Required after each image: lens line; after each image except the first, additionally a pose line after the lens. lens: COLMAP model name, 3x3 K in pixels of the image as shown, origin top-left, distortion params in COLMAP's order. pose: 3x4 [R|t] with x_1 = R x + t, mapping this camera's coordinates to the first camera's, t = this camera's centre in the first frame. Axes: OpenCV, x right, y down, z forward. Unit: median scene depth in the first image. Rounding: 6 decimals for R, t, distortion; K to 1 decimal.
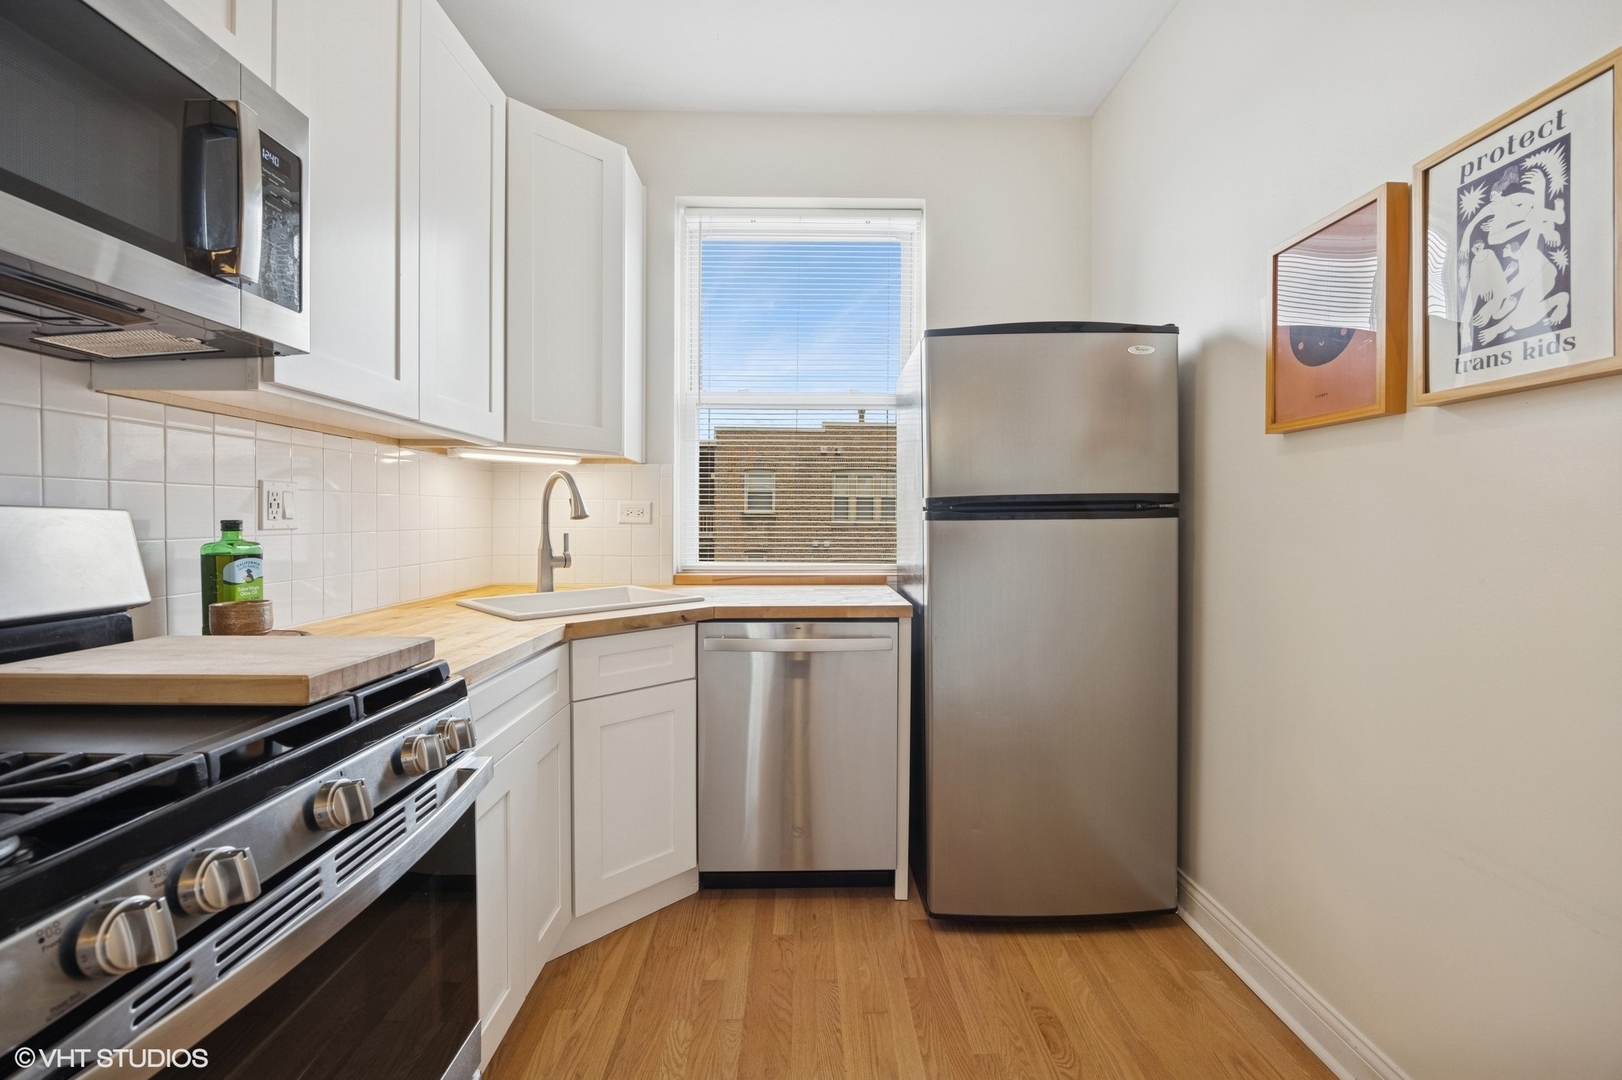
lens RADIAL K [[695.6, 0, 792.9], [0, 695.6, 532.1], [0, 0, 1]] dist [-0.007340, -0.000755]
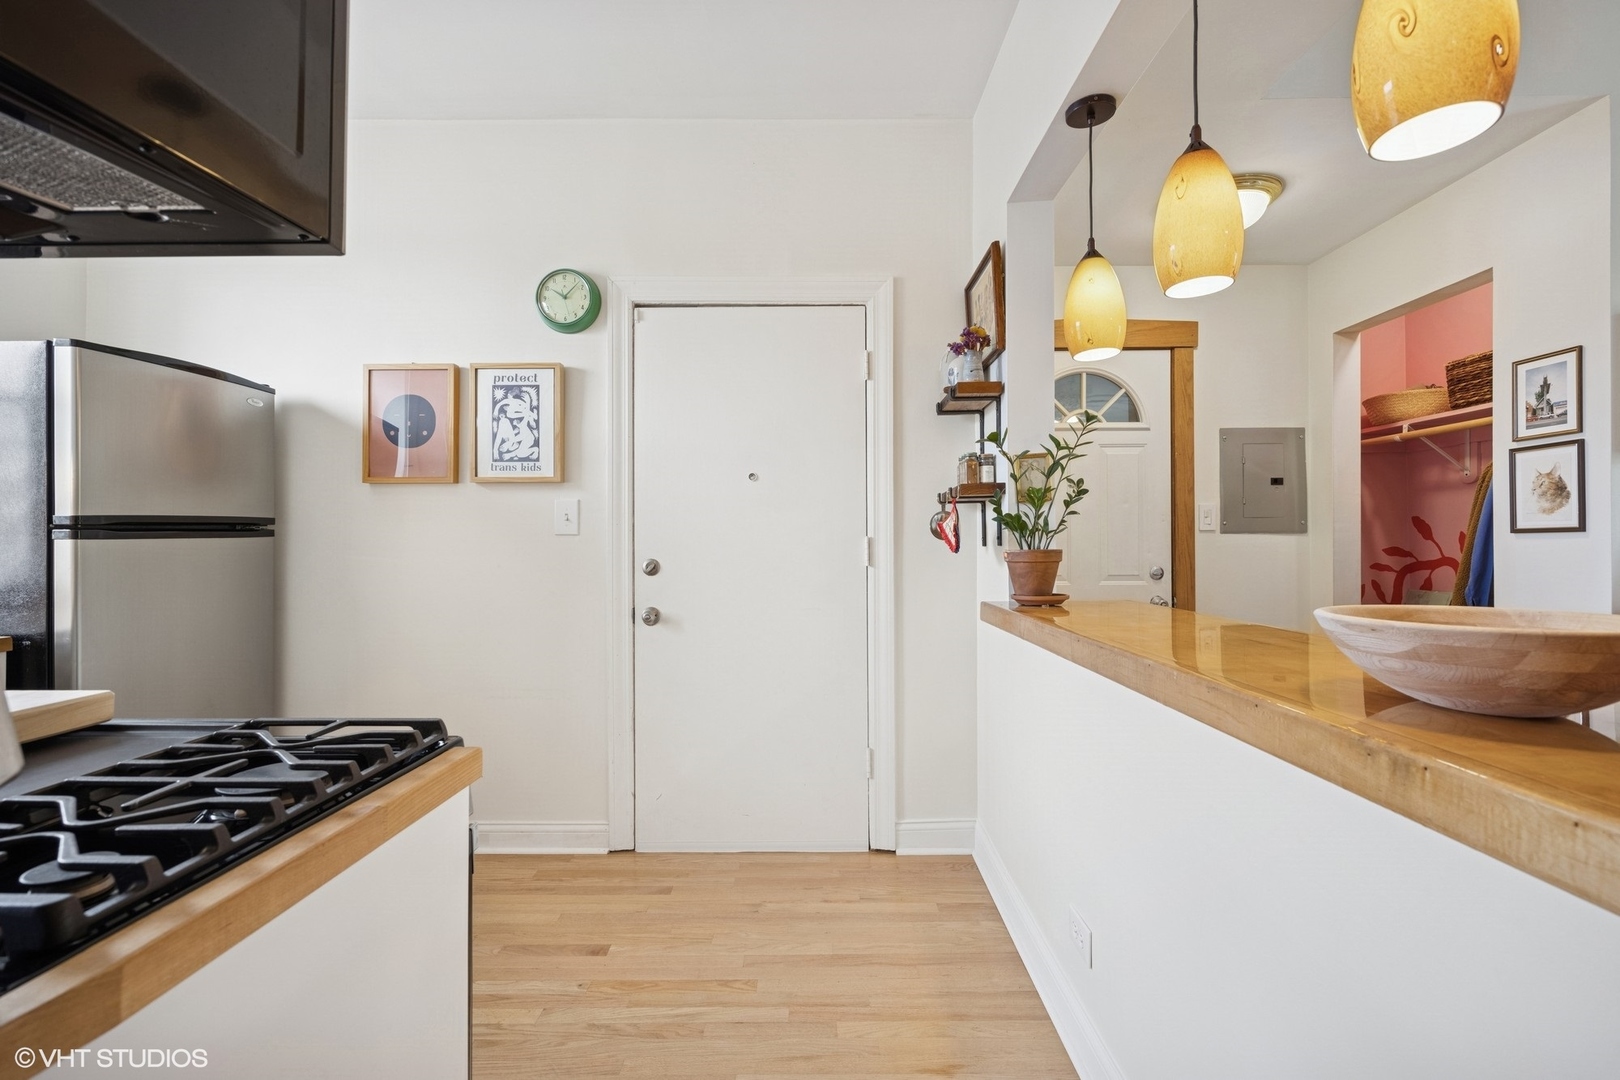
lens RADIAL K [[726.8, 0, 810.0], [0, 726.8, 540.0], [0, 0, 1]] dist [-0.003454, -0.000422]
pose [[0.006275, -0.006676, 0.999958, -1.314079], [0.019002, 0.999798, 0.006556, -0.009505], [-0.999800, 0.018960, 0.006401, -0.000206]]
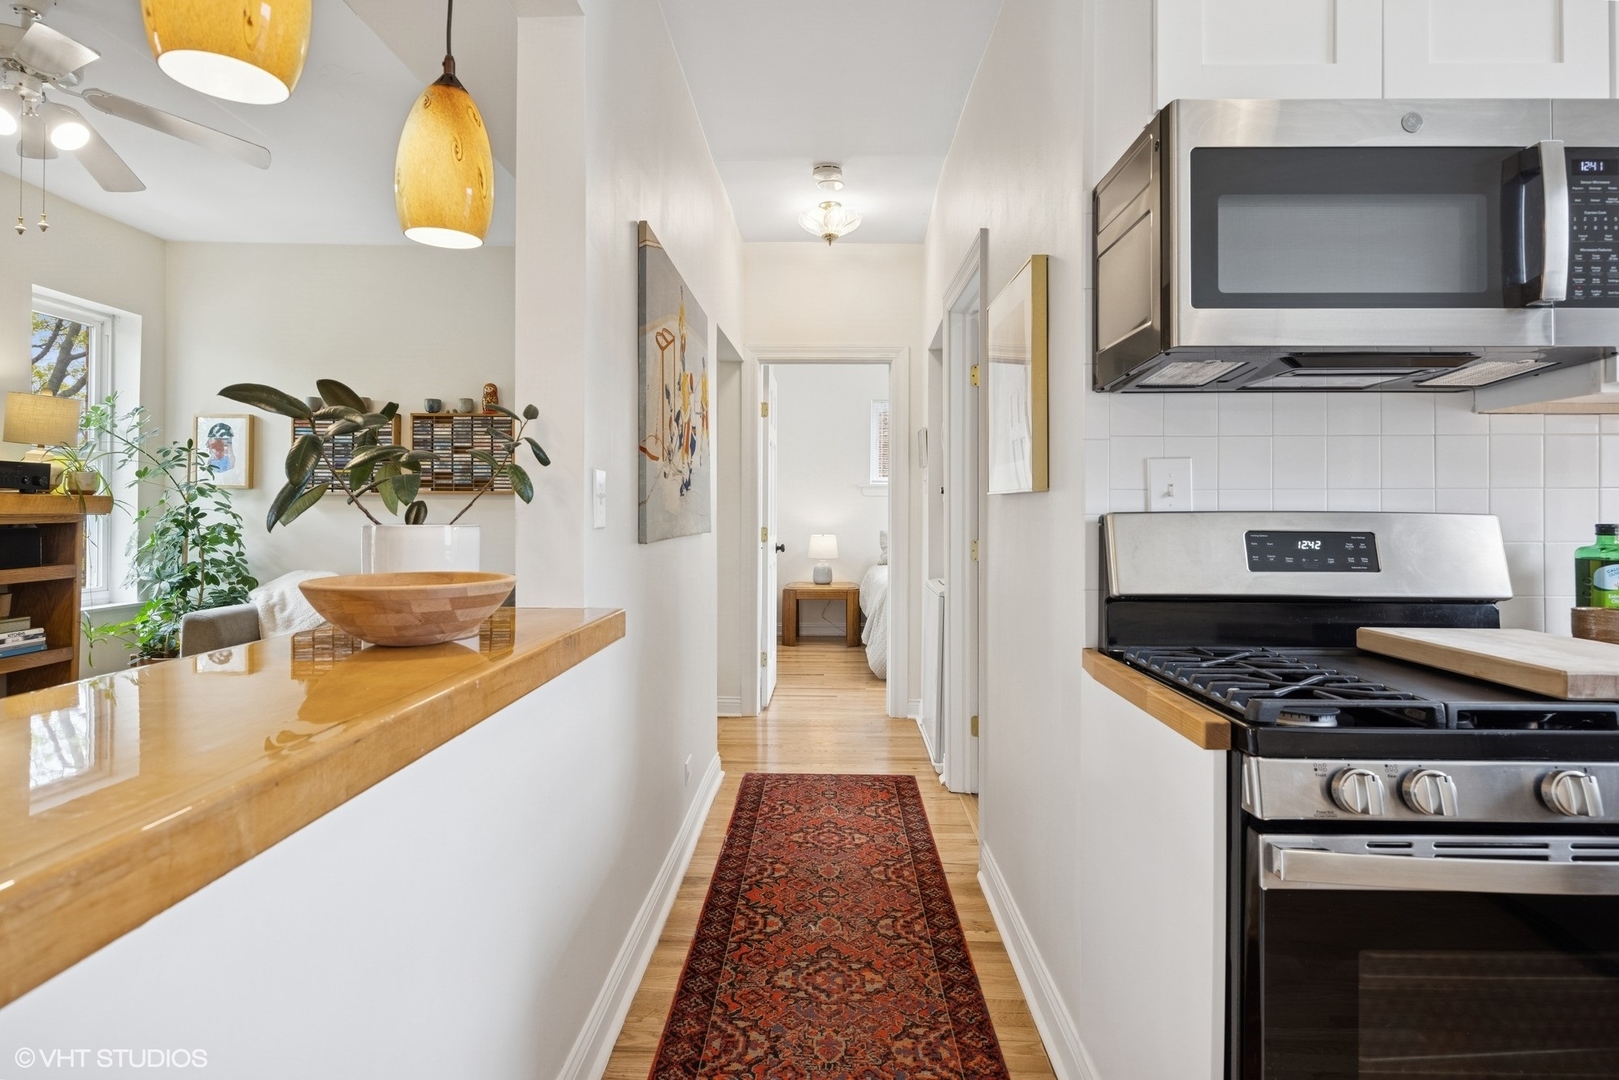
lens RADIAL K [[870.2, 0, 814.0], [0, 870.2, 506.0], [0, 0, 1]] dist [0.000946, -0.001569]
pose [[-0.012753, -0.016321, -0.999785, 0.423550], [-0.018255, 0.999704, -0.016087, -0.002842], [0.999752, 0.018046, -0.013047, -0.091178]]
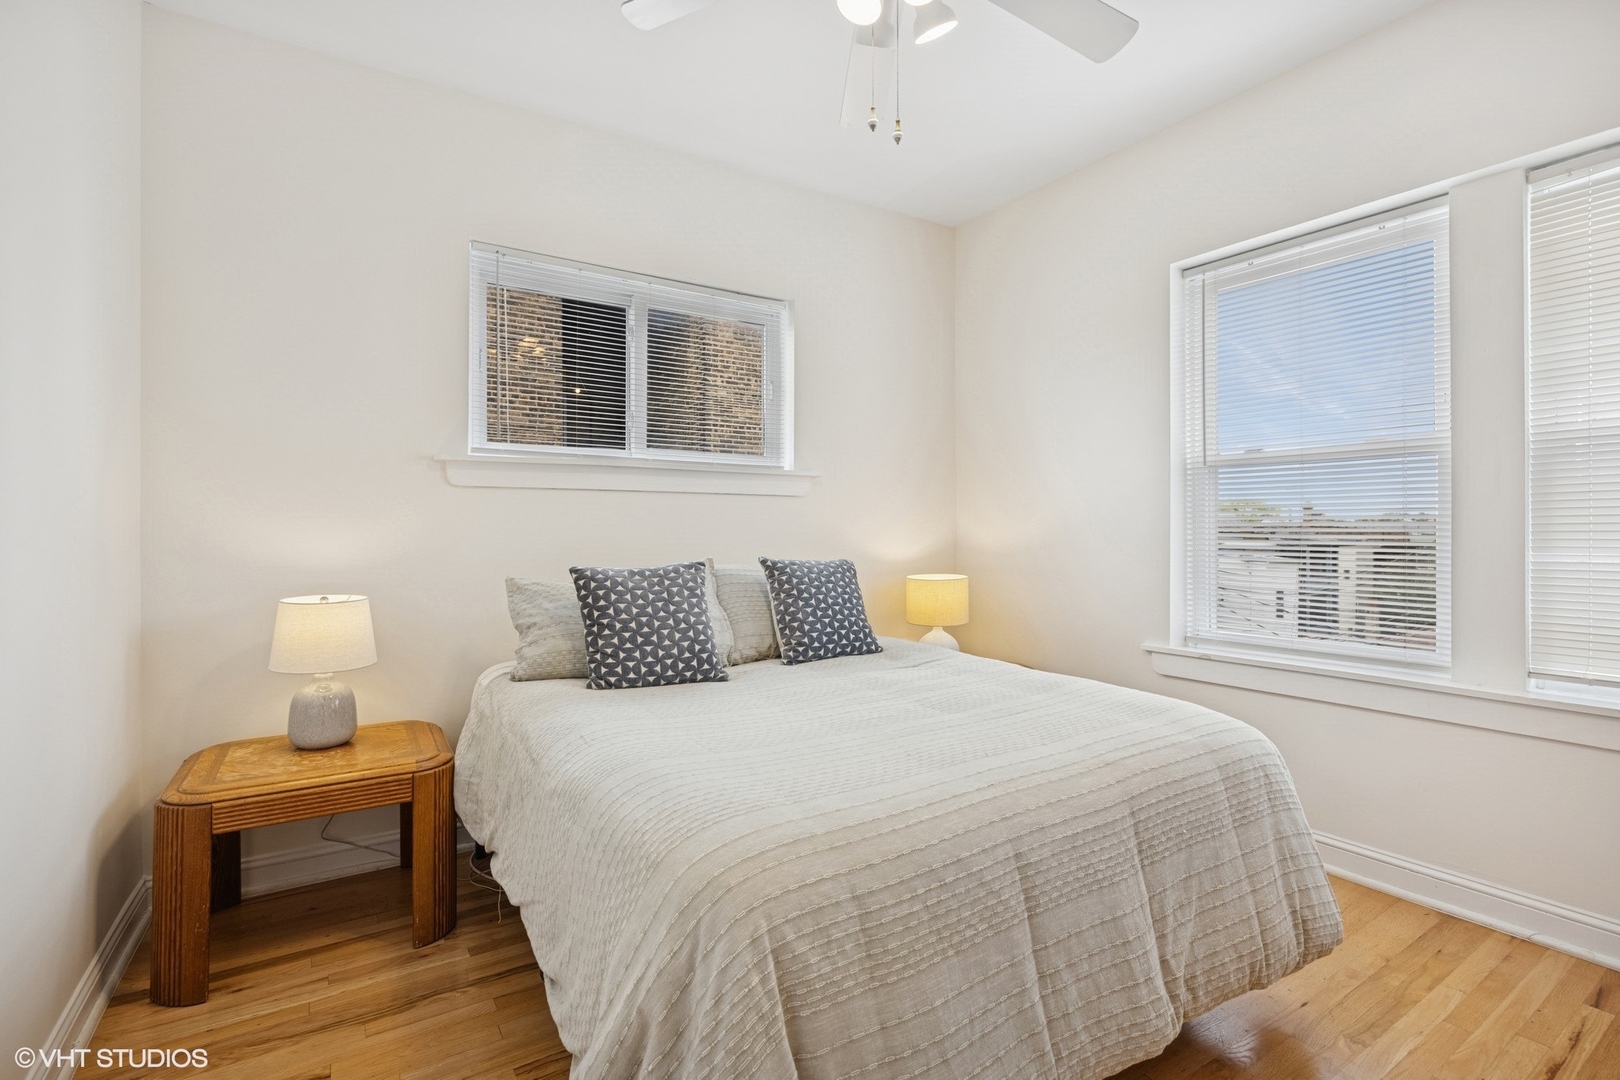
lens RADIAL K [[753.8, 0, 810.0], [0, 753.8, 540.0], [0, 0, 1]] dist [-0.000934, 0.000306]
pose [[0.533010, -0.003820, -0.846101, -4.105584], [-0.006697, 0.999939, -0.008733, -0.021246], [0.846083, 0.010321, 0.532952, -0.081315]]
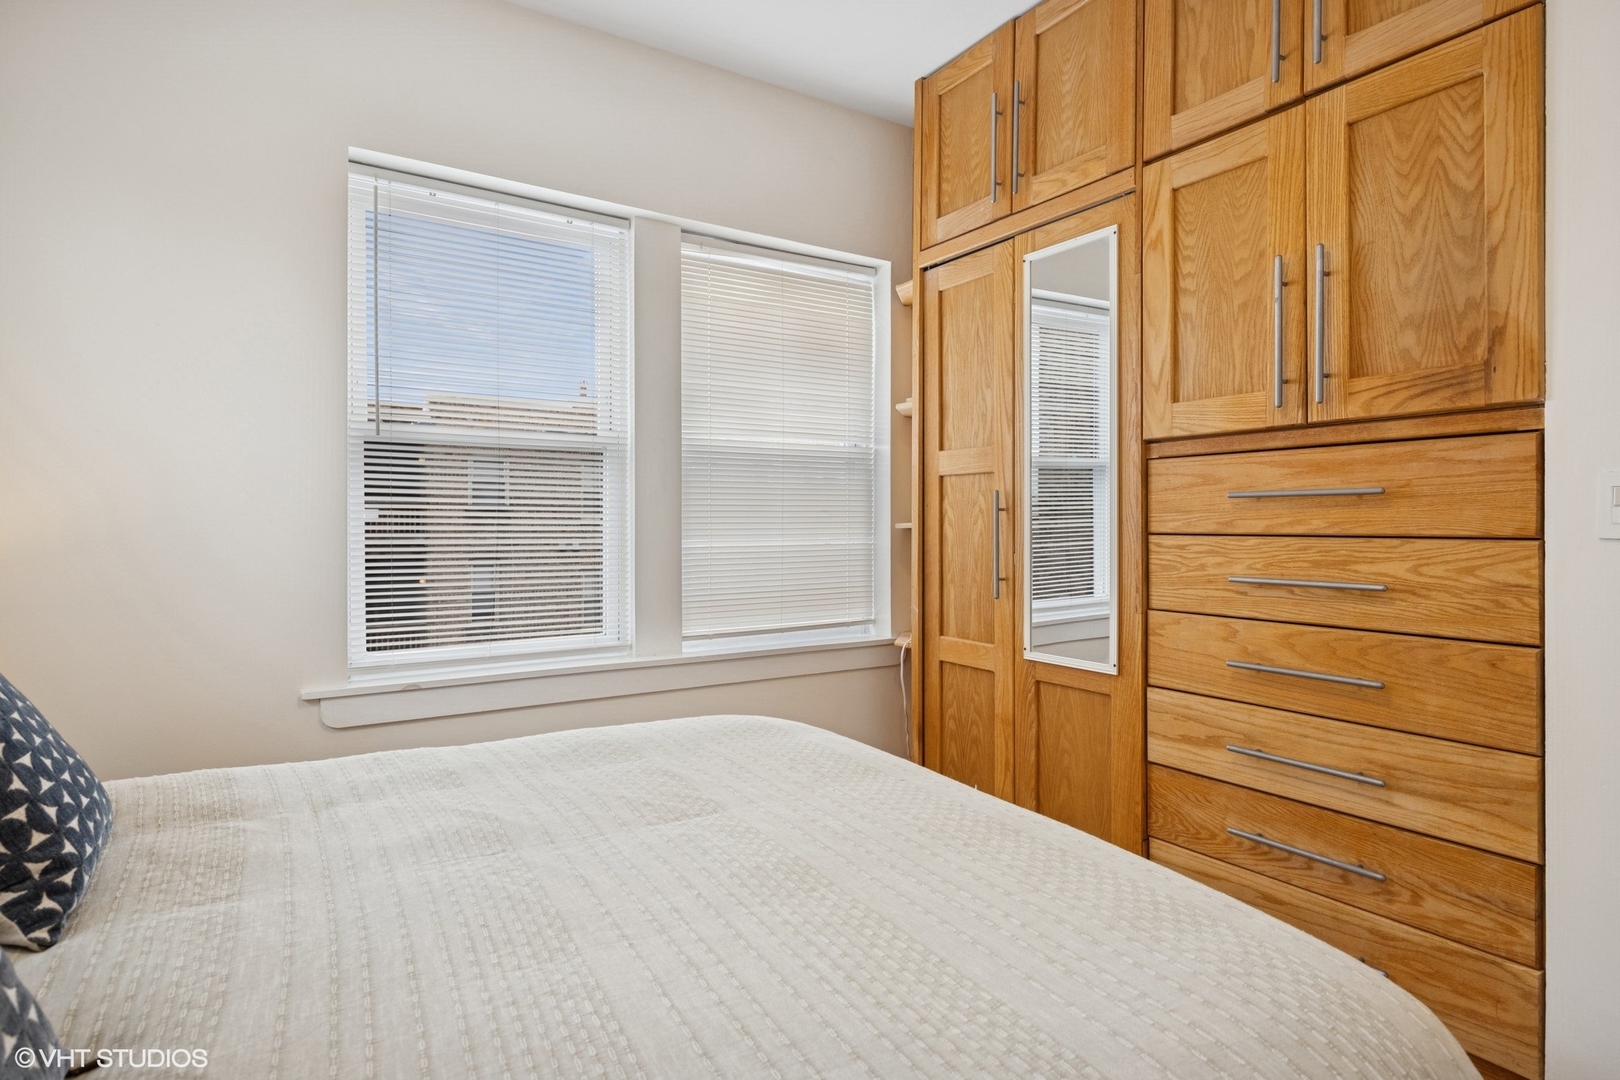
lens RADIAL K [[870.7, 0, 814.5], [0, 870.7, 506.0], [0, 0, 1]] dist [0.000946, -0.001569]
pose [[0.844453, -0.003631, 0.535618, -6.281556], [0.019707, 0.999511, -0.024295, -0.055462], [-0.535267, 0.031071, 0.844111, -0.028320]]
